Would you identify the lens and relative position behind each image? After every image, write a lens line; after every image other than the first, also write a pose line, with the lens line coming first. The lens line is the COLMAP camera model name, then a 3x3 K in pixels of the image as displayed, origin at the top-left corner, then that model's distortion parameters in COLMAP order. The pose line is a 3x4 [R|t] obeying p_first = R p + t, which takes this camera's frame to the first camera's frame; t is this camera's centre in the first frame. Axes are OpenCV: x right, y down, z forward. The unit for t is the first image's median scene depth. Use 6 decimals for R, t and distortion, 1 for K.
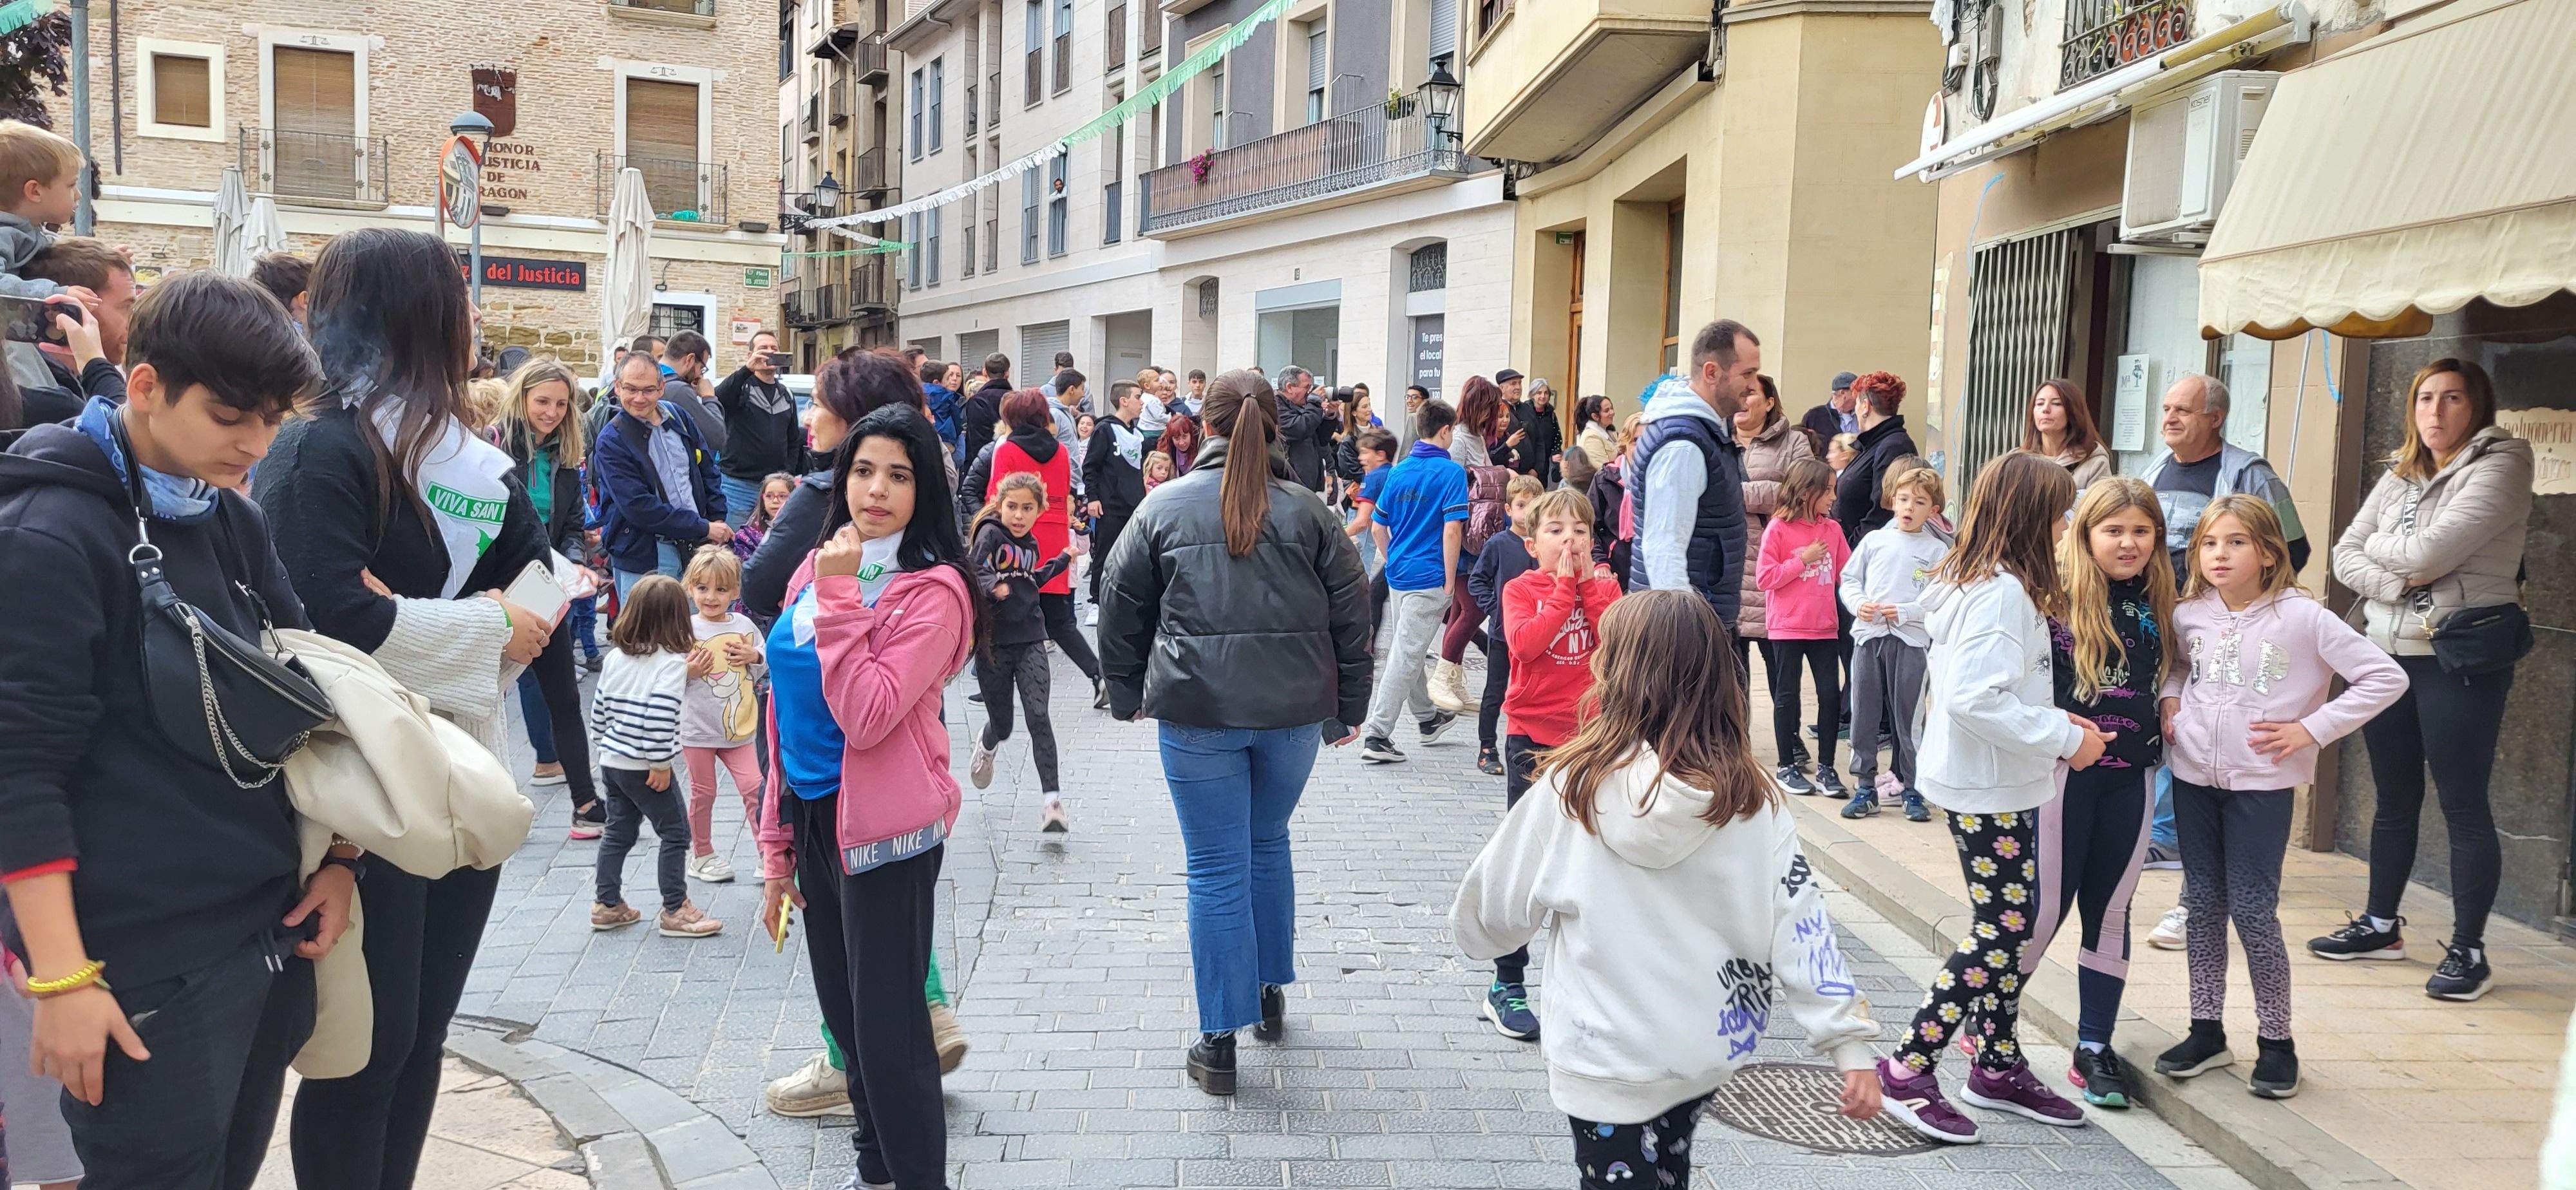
lens RADIAL K [[2030.4, 0, 1288.0], [0, 2030.4, 595.0], [0, 0, 1]] dist [0.080276, -0.068024]
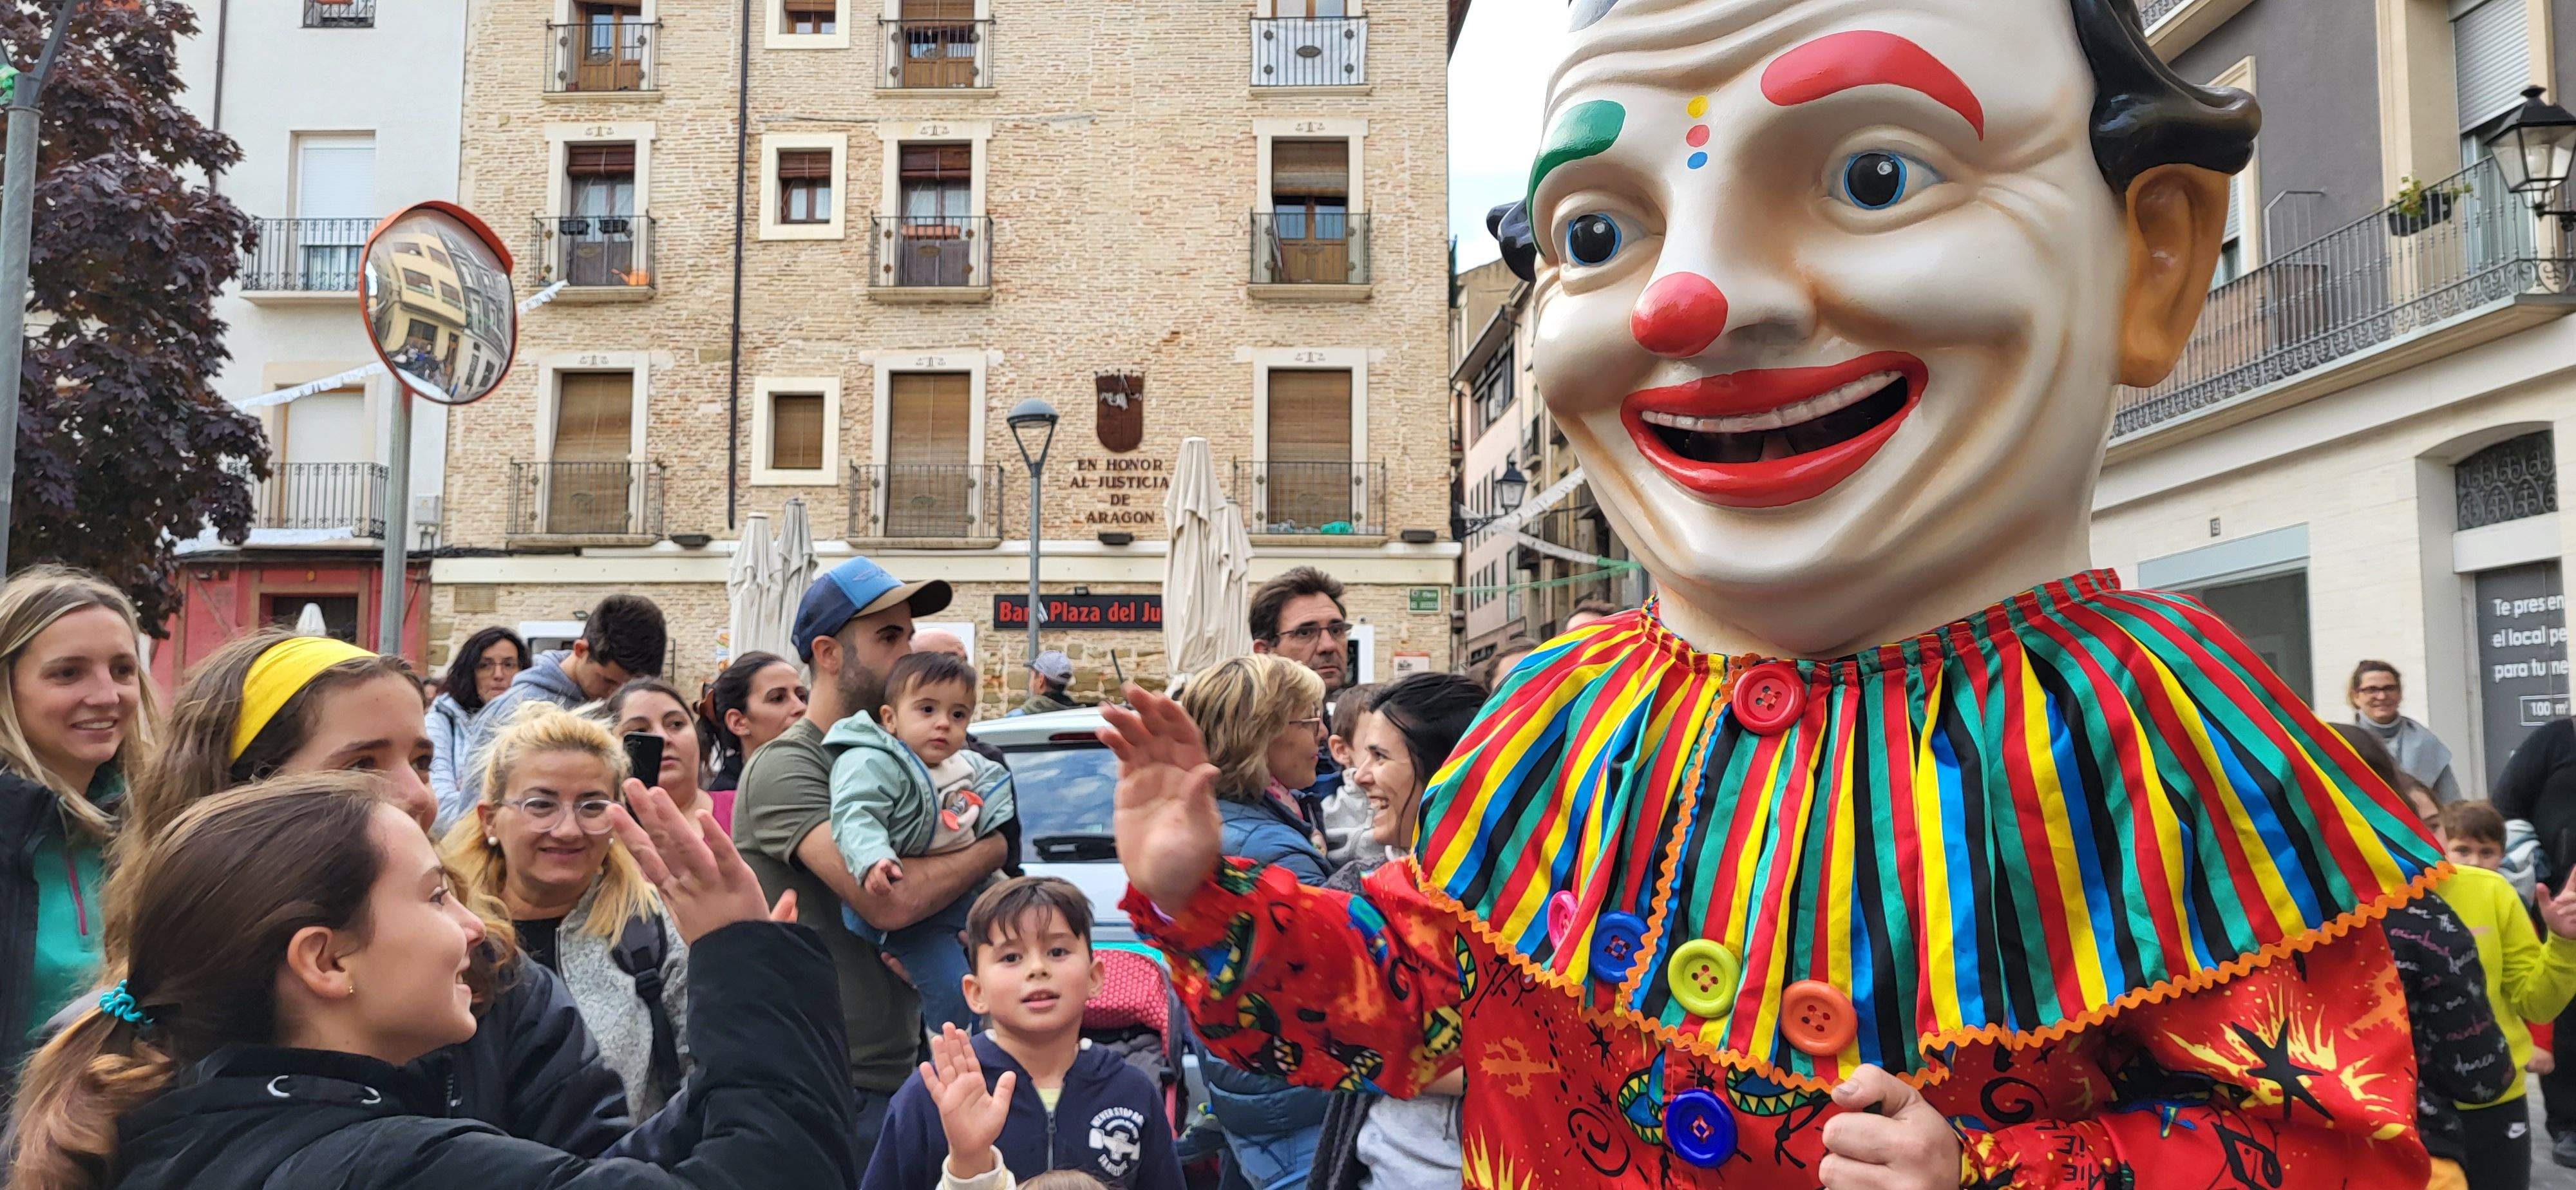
lens RADIAL K [[2043.1, 0, 1268.3], [0, 2043.1, 544.5], [0, 0, 1]] dist [0.034267, 0.001832]
pose [[0.928116, -0.070417, -0.365570, -0.030845], [-0.002413, 0.980790, -0.195049, -0.025933], [0.372282, 0.181911, 0.910118, 0.286712]]
